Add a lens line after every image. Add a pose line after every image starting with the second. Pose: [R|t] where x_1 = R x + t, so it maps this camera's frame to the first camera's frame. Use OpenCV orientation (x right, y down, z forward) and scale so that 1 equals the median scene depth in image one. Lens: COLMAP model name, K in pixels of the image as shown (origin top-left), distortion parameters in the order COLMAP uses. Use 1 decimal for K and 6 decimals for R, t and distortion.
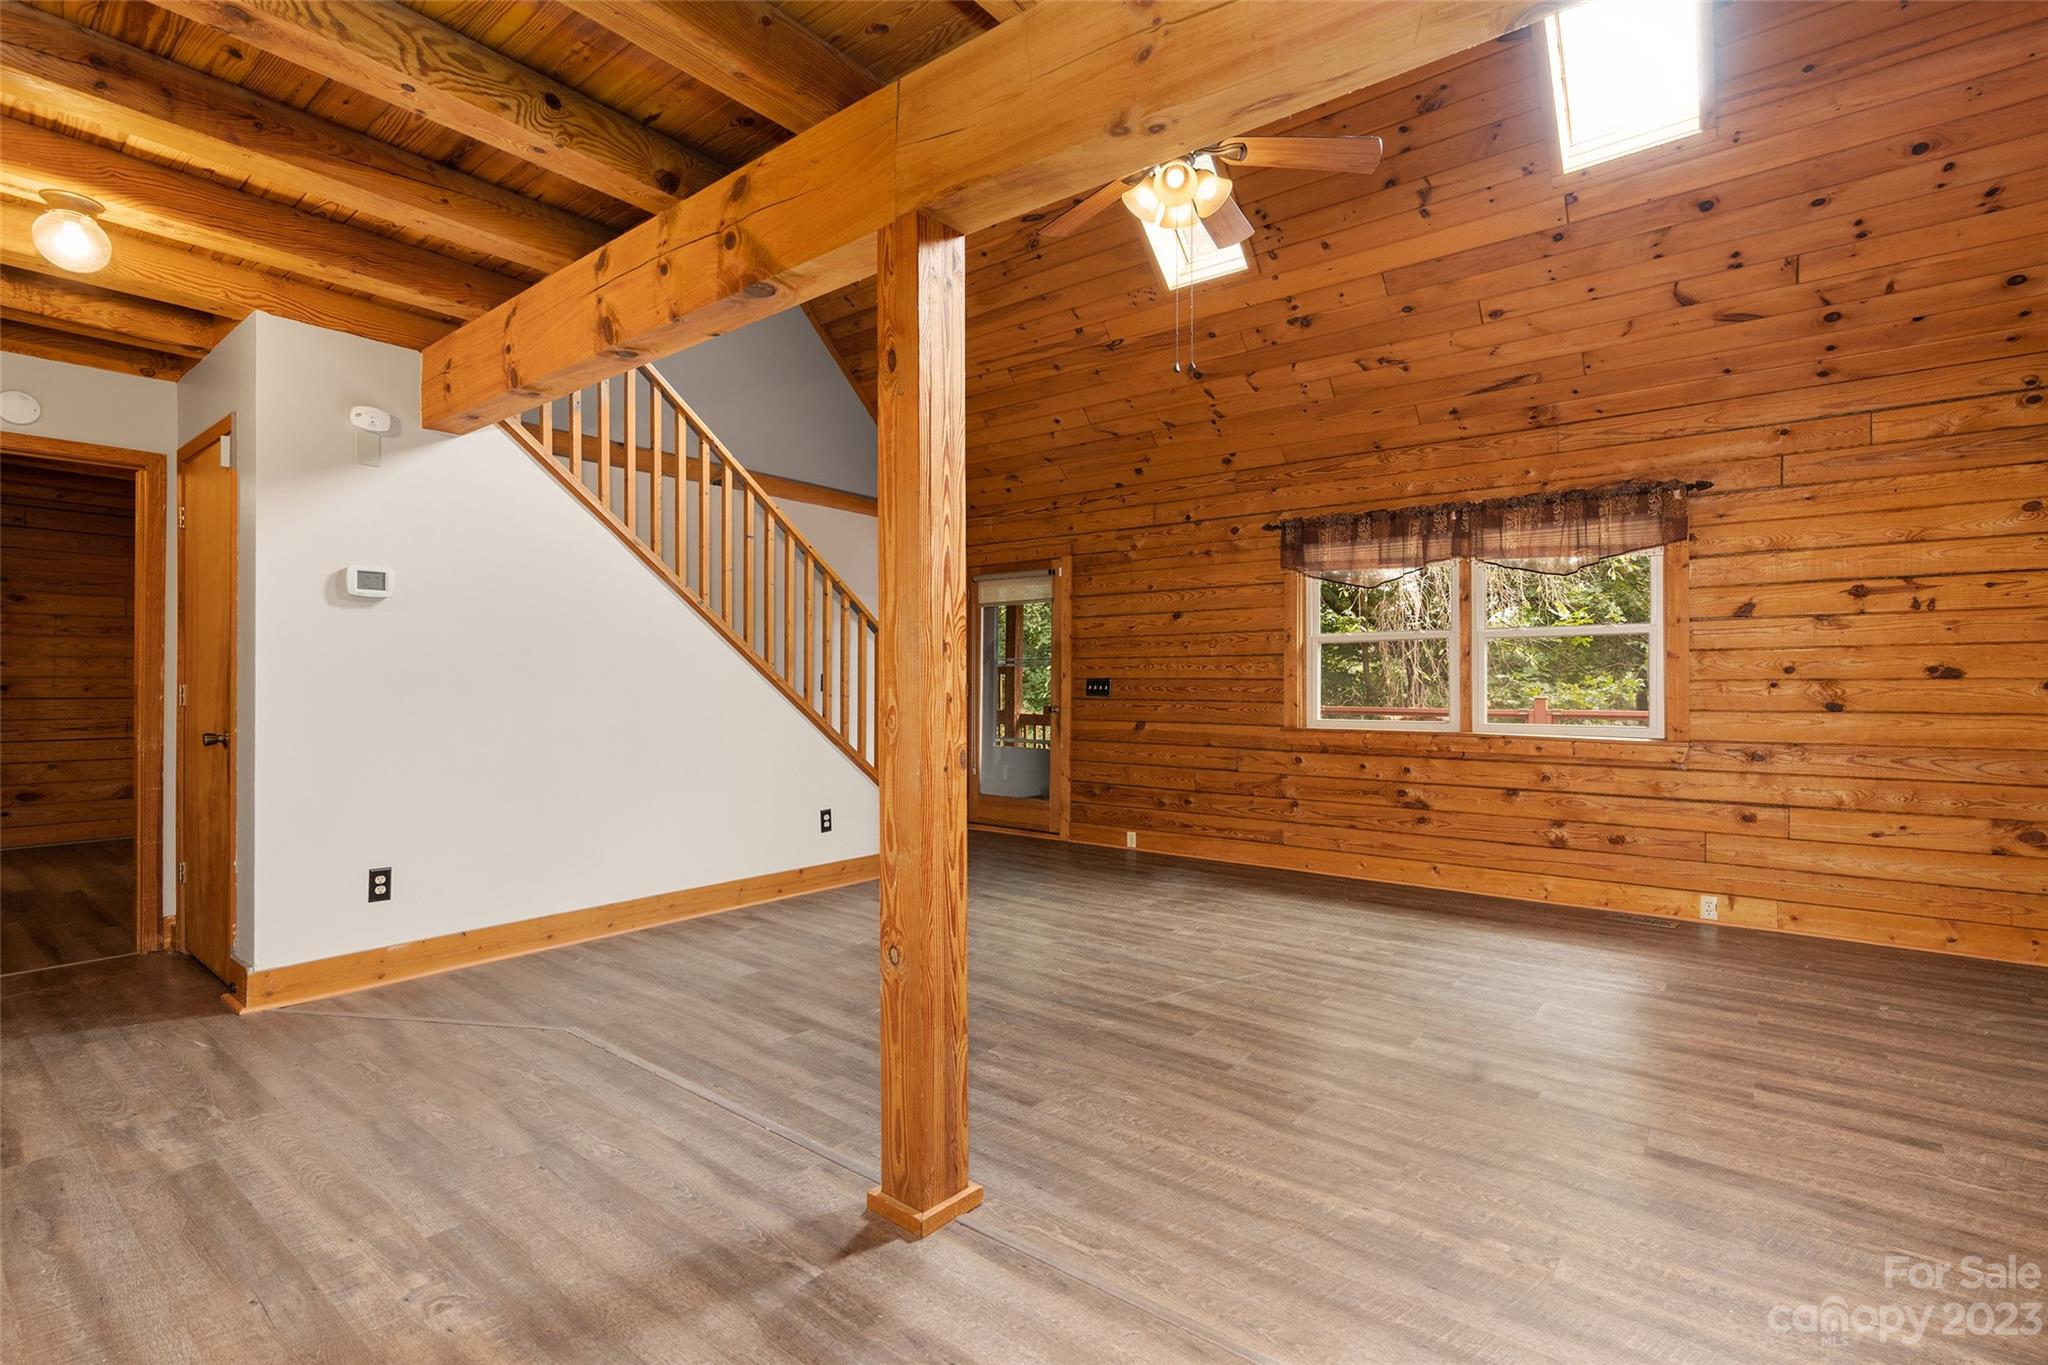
lens RADIAL K [[933.6, 0, 1040.5], [0, 933.6, 679.5], [0, 0, 1]] dist [-0.002274, 0.001335]
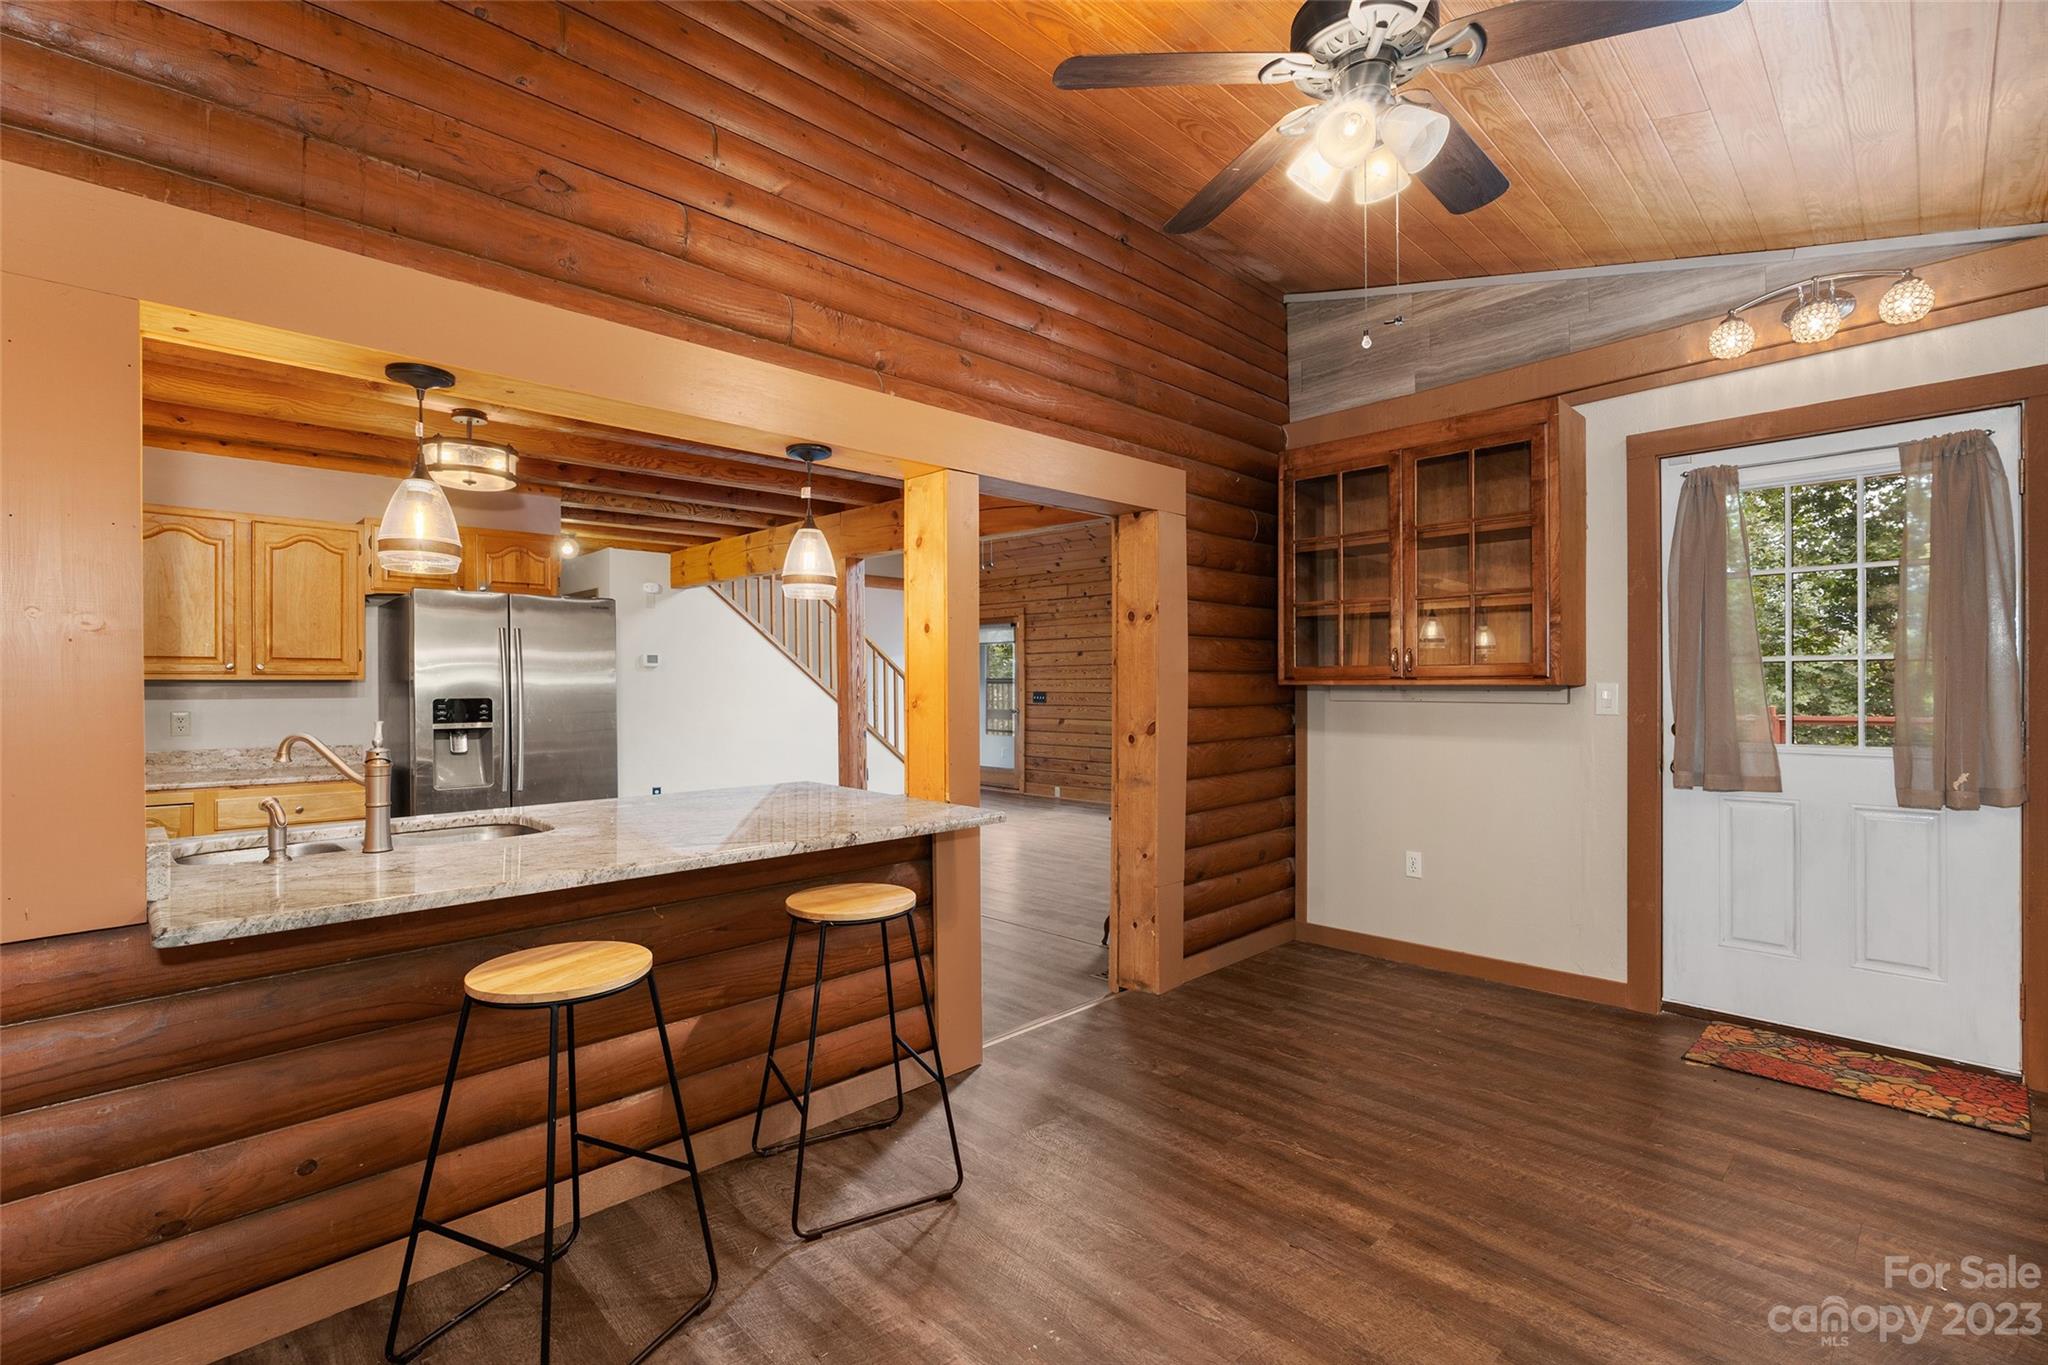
lens RADIAL K [[933.6, 0, 1017.3], [0, 933.6, 682.7], [0, 0, 1]] dist [-0.002274, 0.001335]
pose [[0.988943, -0.009678, -0.147980, 0.270114], [0.011062, 0.999902, 0.008537, -0.032191], [0.147883, -0.010080, 0.988953, -0.608556]]
